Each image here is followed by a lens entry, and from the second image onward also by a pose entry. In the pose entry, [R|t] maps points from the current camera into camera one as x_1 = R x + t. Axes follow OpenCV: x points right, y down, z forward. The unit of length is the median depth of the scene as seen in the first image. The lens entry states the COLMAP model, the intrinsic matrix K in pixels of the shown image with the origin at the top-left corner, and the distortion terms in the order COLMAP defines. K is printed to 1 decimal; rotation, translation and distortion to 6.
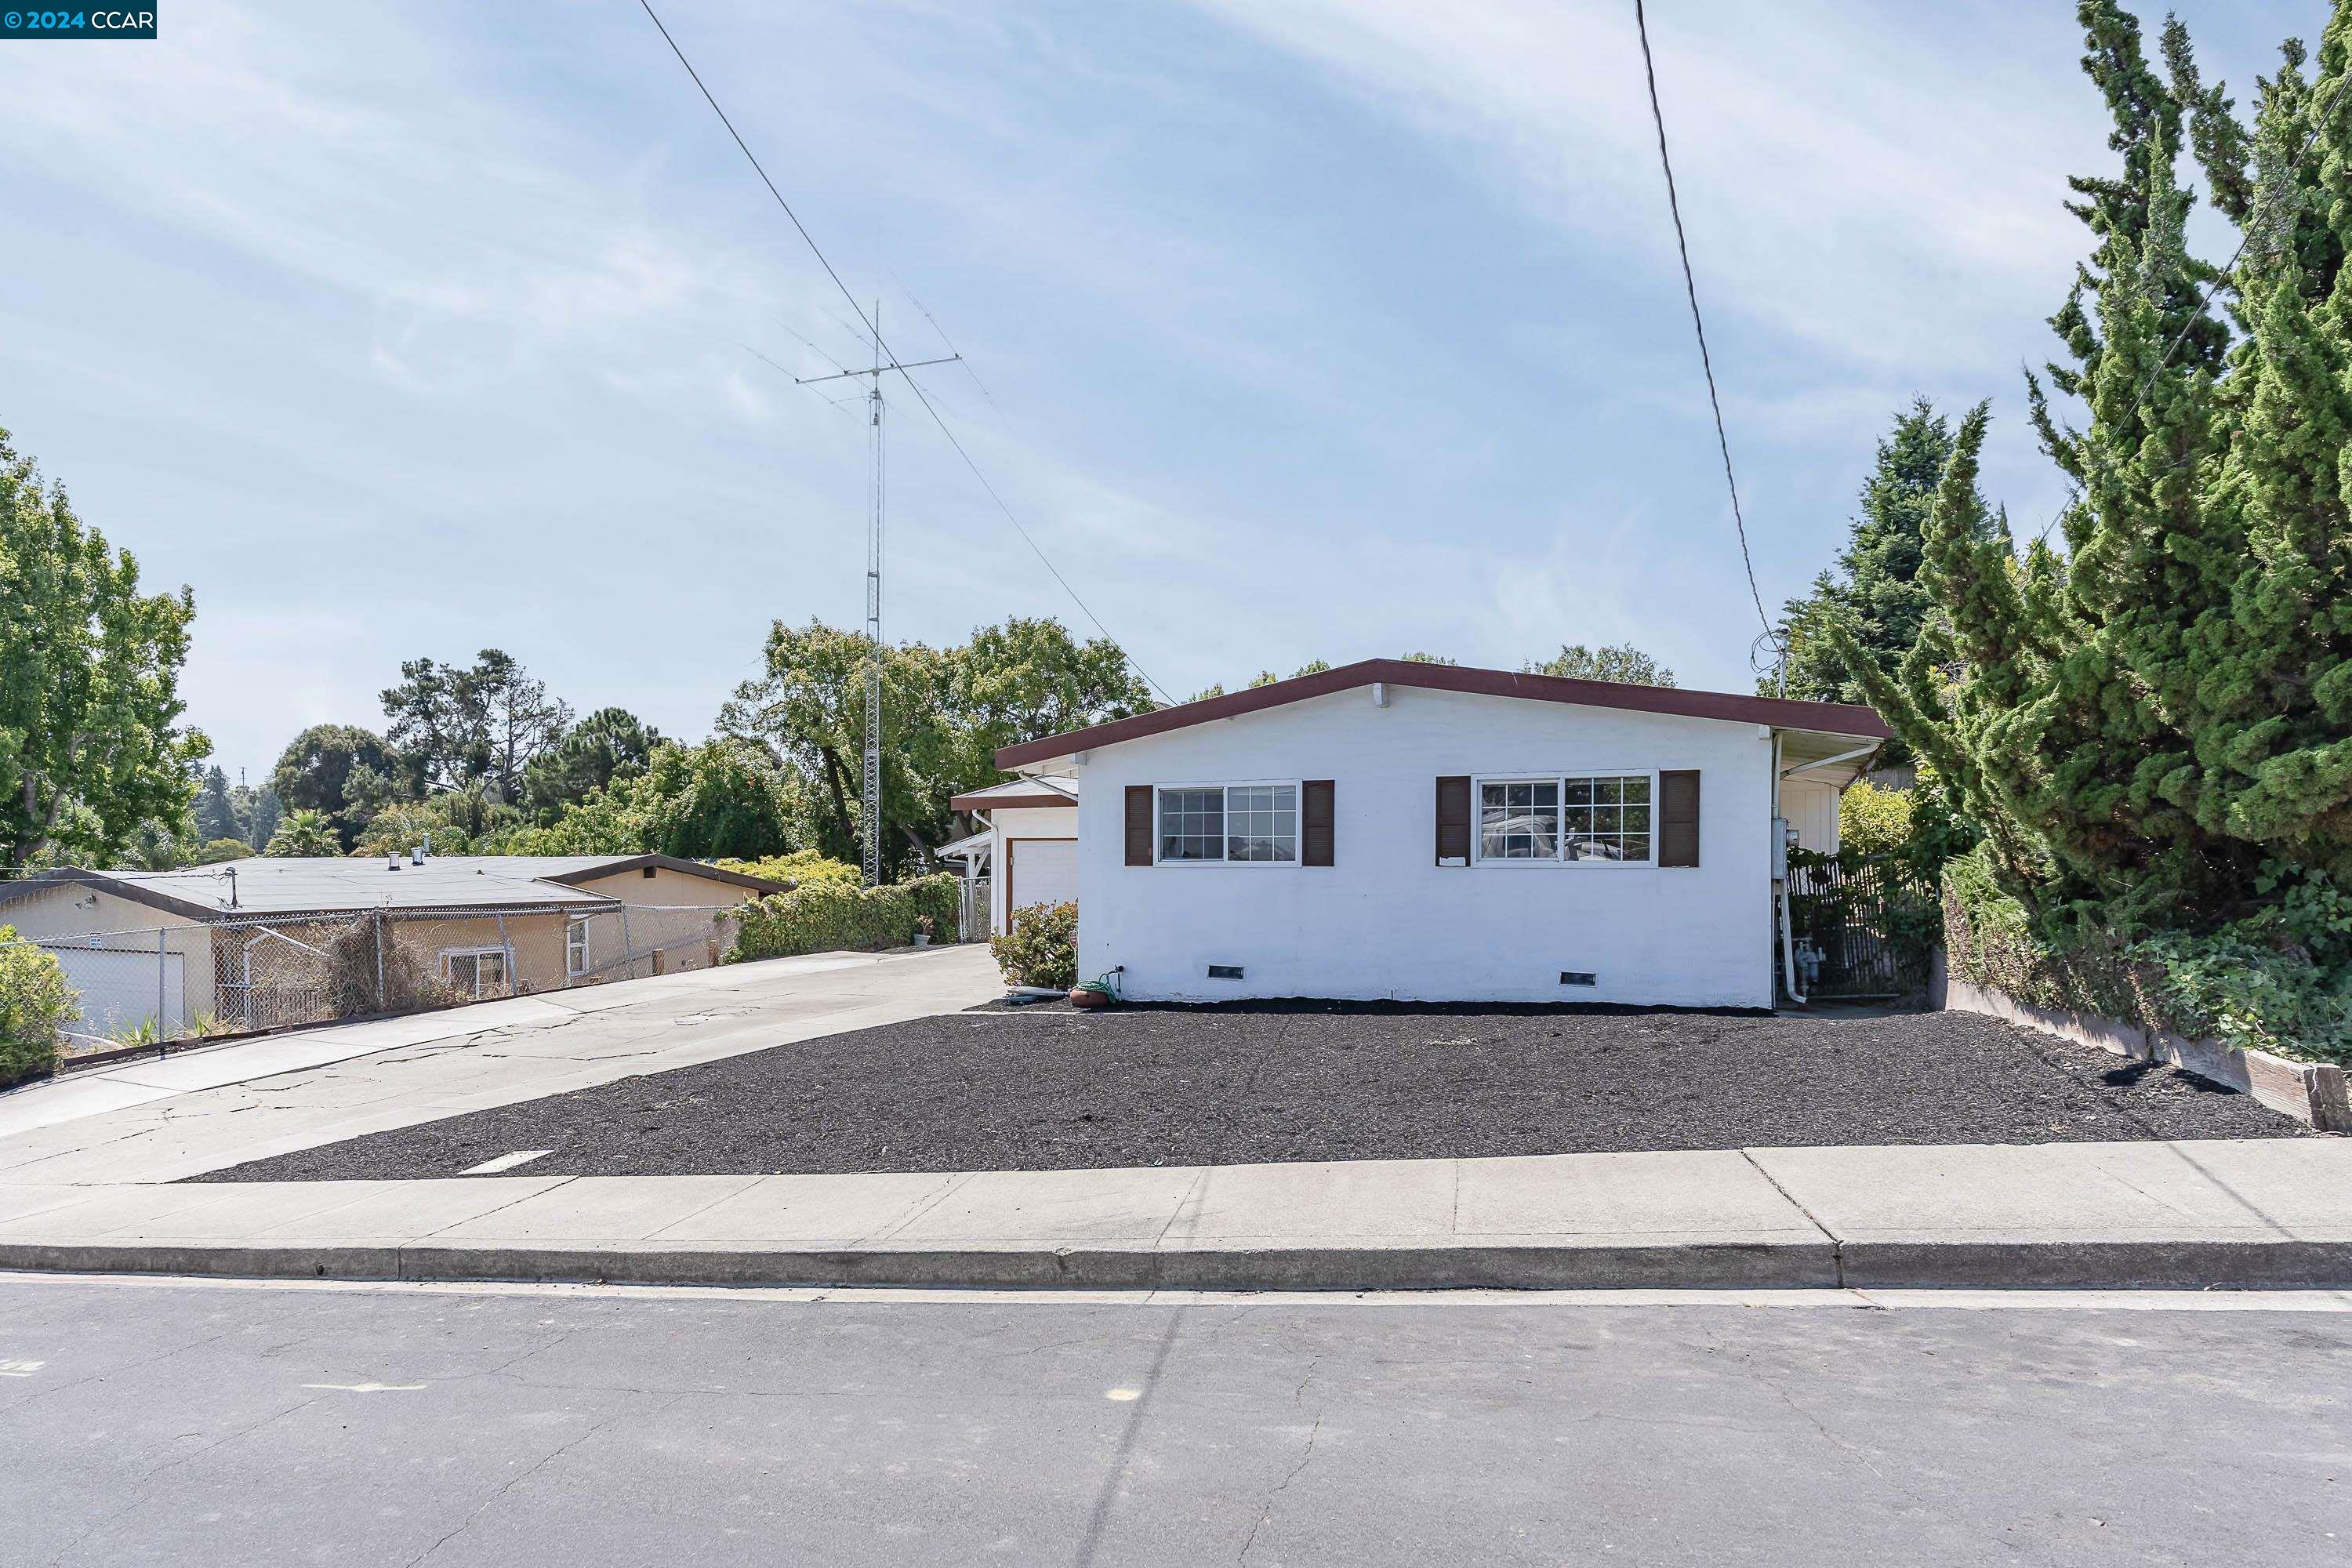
lens RADIAL K [[1249.1, 0, 1175.6], [0, 1249.1, 793.5], [0, 0, 1]] dist [0.002678, 0.000028]
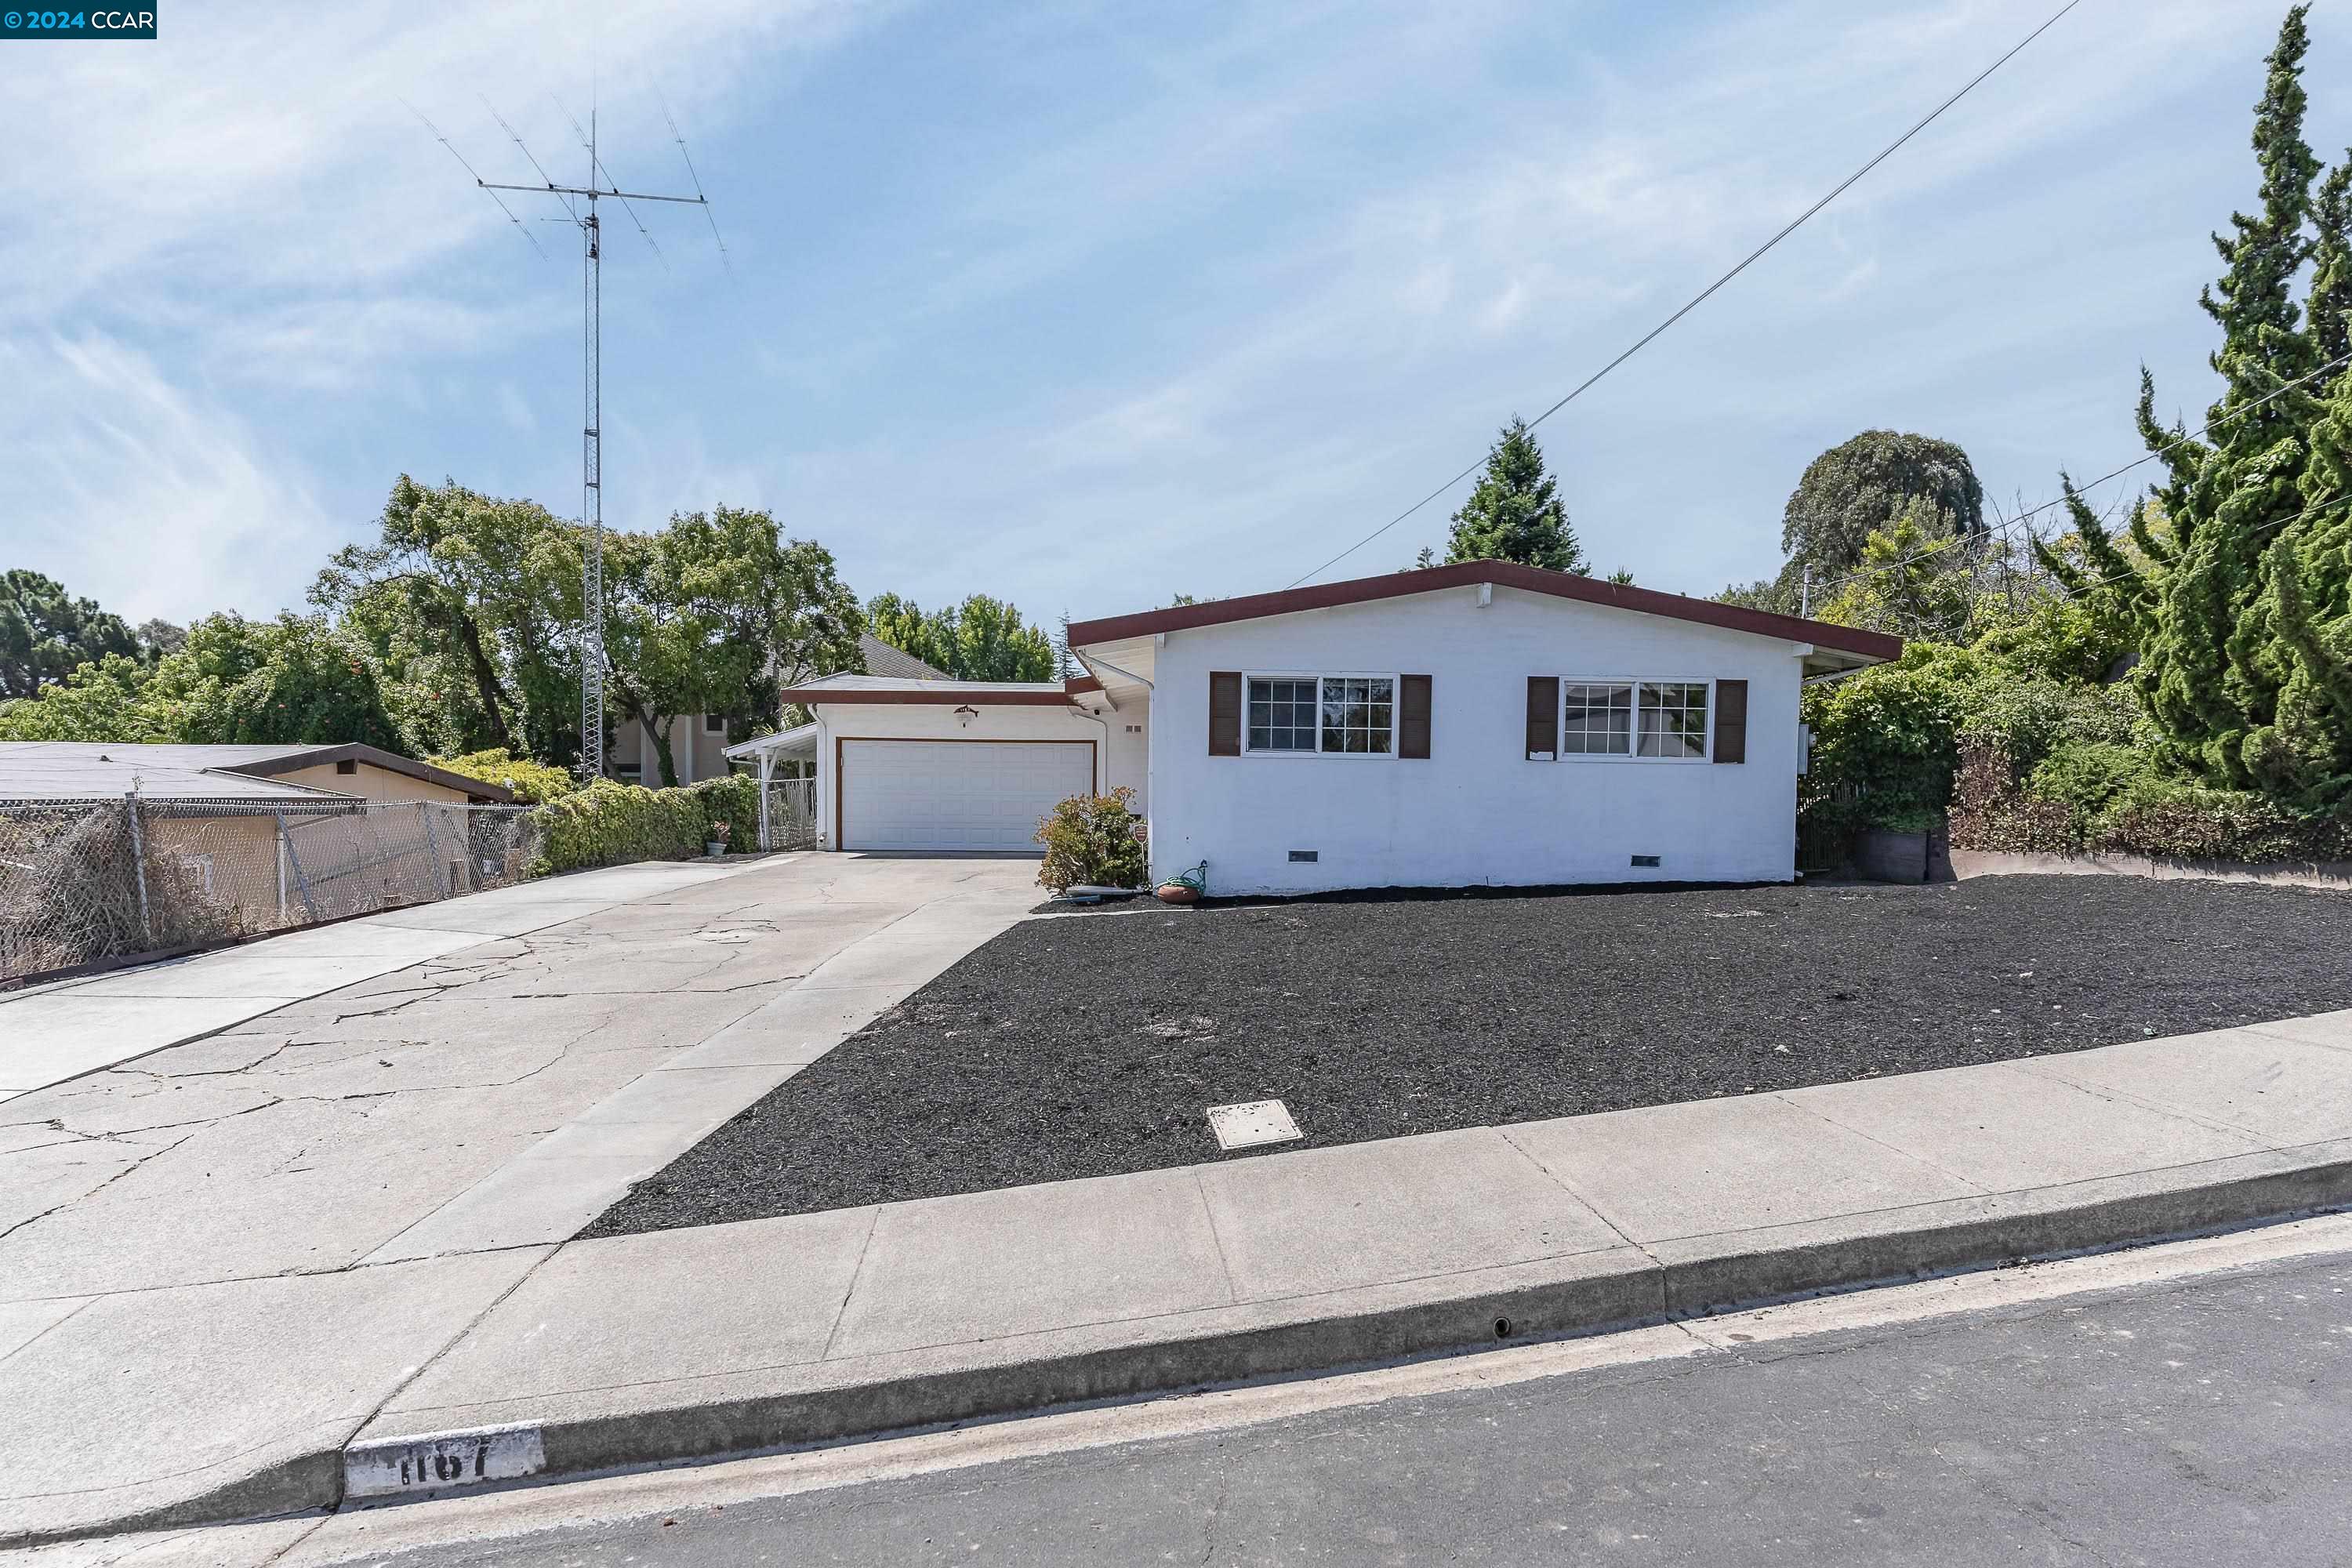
lens RADIAL K [[1105.7, 0, 1168.5], [0, 1105.7, 782.6], [0, 0, 1]] dist [0.001063, 0.000157]
pose [[0.898941, 0.014033, 0.437846, -0.403197], [-0.034643, 0.998634, 0.039119, 0.042757], [-0.436698, -0.050334, 0.898199, 0.236670]]
